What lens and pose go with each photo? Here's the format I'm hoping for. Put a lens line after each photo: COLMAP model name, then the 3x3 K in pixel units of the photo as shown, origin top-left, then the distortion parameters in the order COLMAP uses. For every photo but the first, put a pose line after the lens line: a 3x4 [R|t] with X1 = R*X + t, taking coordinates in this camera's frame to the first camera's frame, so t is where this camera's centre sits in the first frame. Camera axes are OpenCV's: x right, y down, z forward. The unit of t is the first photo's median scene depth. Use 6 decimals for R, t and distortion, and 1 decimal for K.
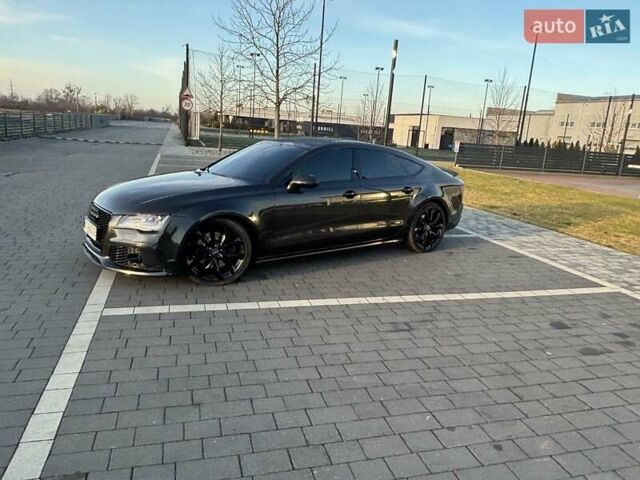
lens RADIAL K [[490.3, 0, 319.7], [0, 490.3, 234.8], [0, 0, 1]] dist [0.031319, -0.008348]
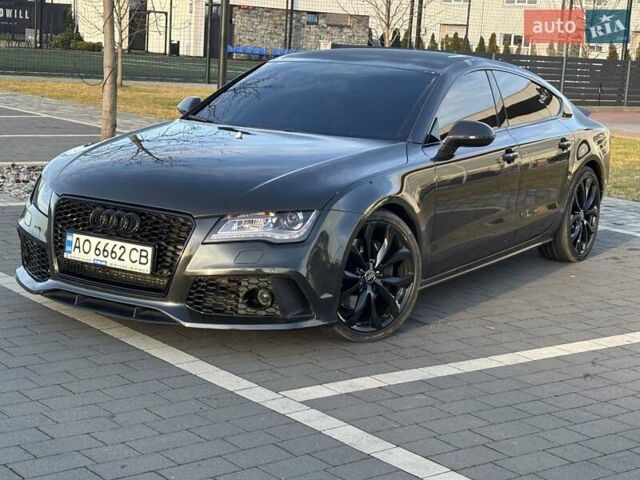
lens RADIAL K [[1244.8, 0, 328.5], [0, 1244.8, 224.9], [0, 0, 1]] dist [0.083607, 0.000000]
pose [[0.925674, -0.069065, 0.371964, -0.778699], [0.082931, 0.996326, -0.021388, 0.004978], [-0.369120, 0.050645, 0.928001, -0.228844]]
